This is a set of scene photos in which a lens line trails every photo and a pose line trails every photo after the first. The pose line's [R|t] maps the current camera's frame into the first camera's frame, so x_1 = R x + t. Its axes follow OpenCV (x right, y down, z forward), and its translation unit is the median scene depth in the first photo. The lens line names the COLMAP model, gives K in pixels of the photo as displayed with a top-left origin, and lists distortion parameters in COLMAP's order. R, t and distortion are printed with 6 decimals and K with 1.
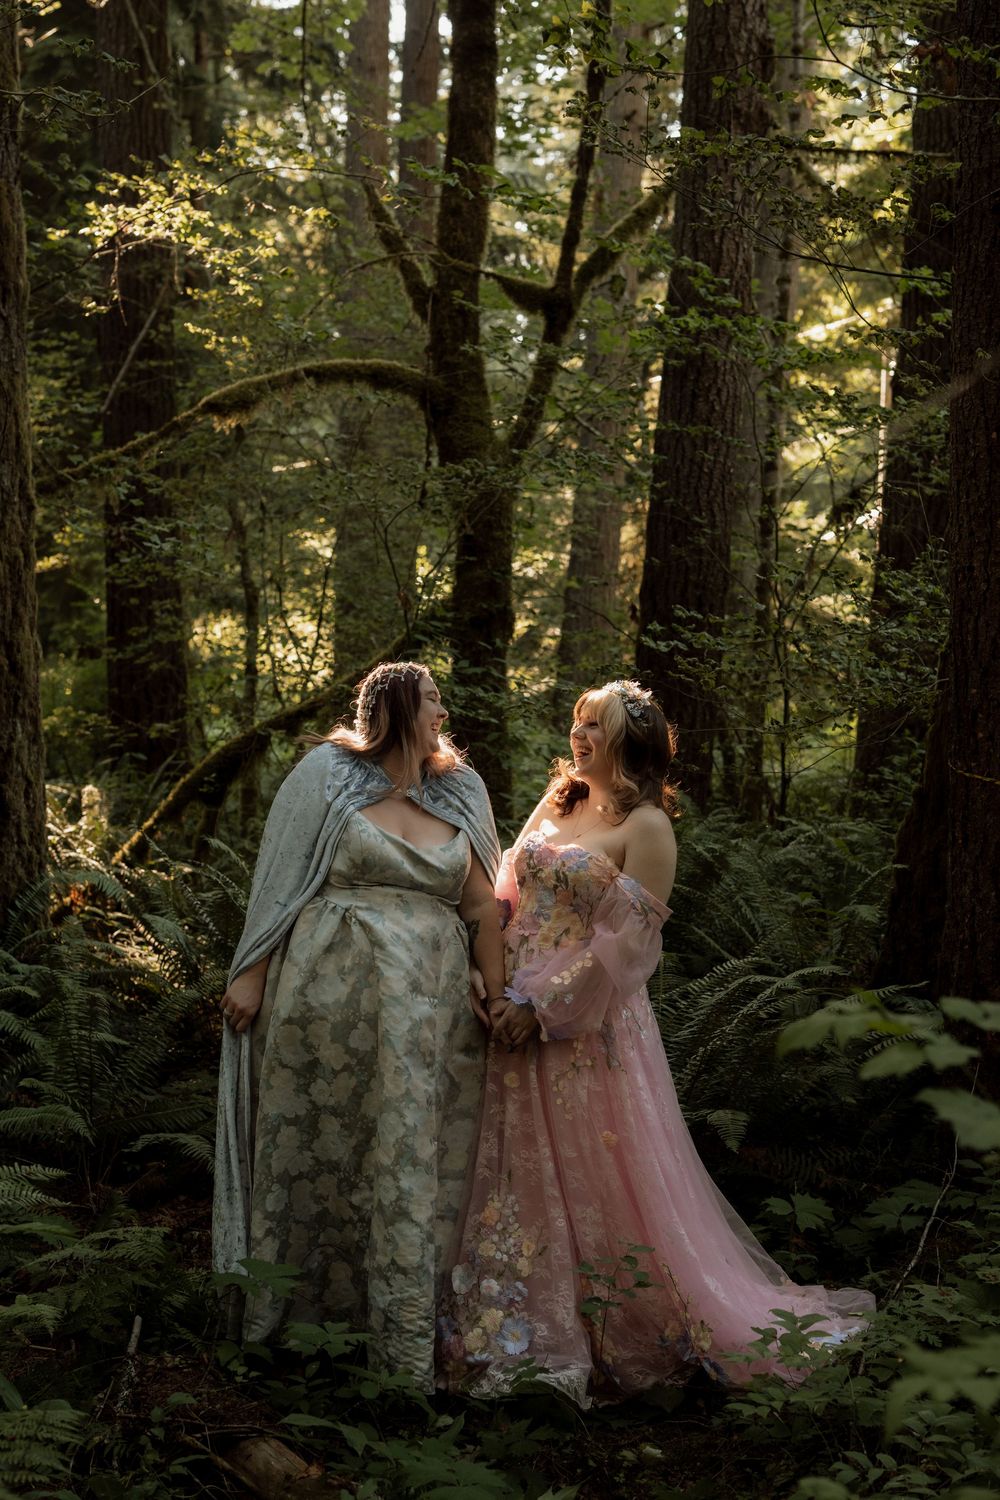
lens RADIAL K [[2266.4, 0, 497.2], [0, 2266.4, 807.5], [0, 0, 1]] dist [-0.044317, 0.025426]
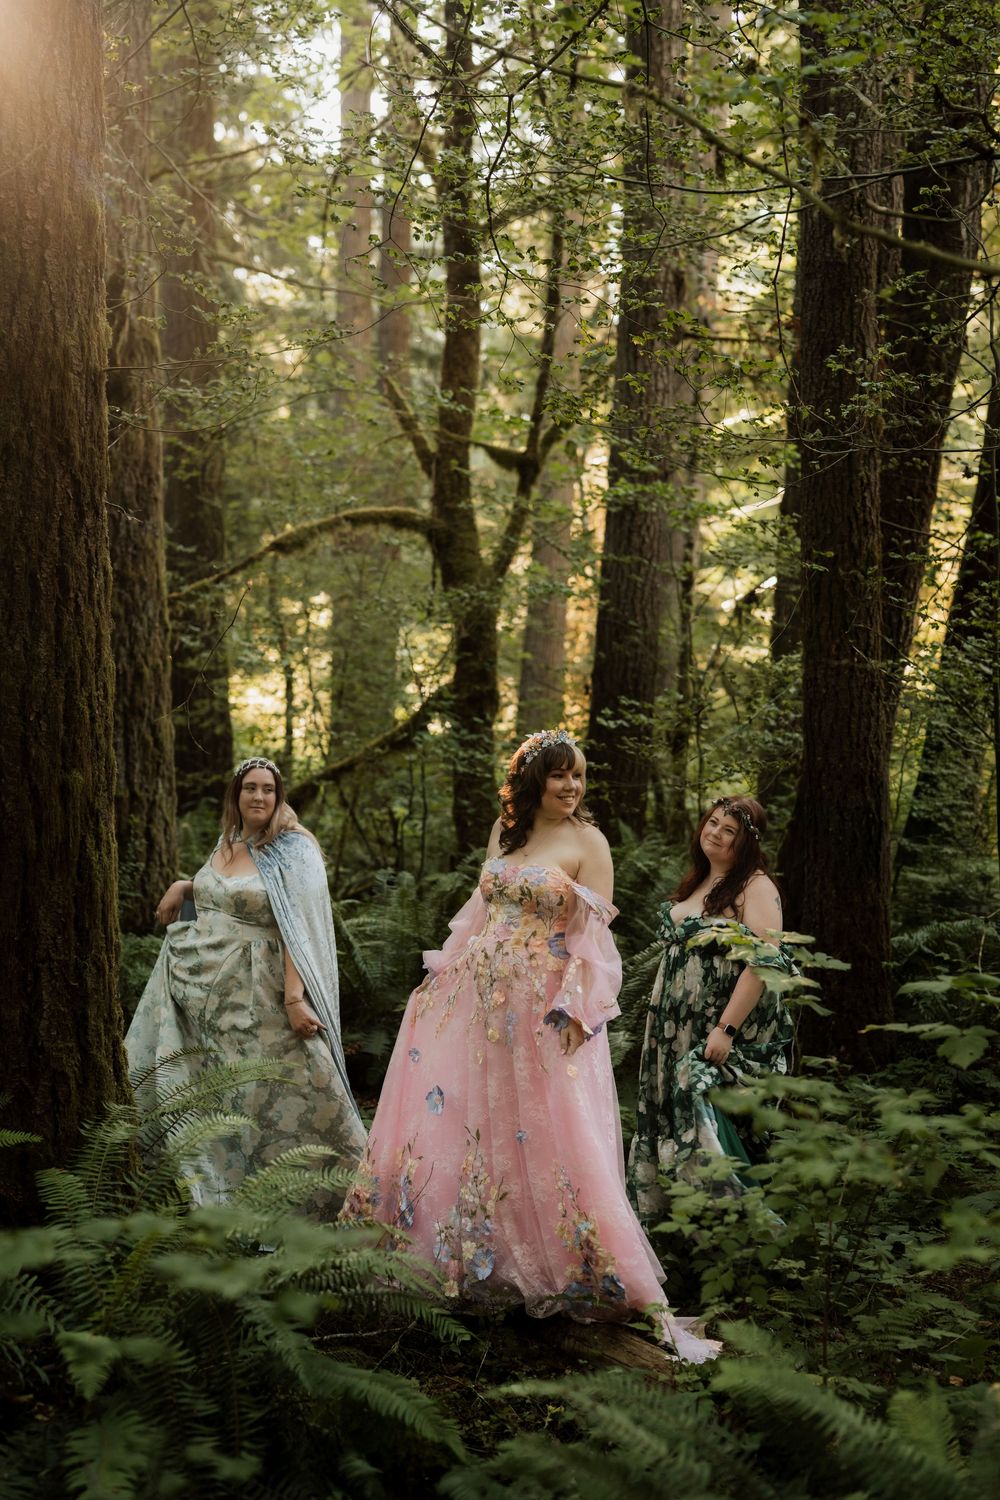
lens RADIAL K [[1841.3, 0, 466.0], [0, 1841.3, 749.3], [0, 0, 1]] dist [-0.011520, -0.000232]
pose [[0.999933, -0.011250, -0.002565, -0.010742], [0.011118, 0.998855, -0.046521, -0.001011], [0.003085, 0.046490, 0.998914, -0.107363]]
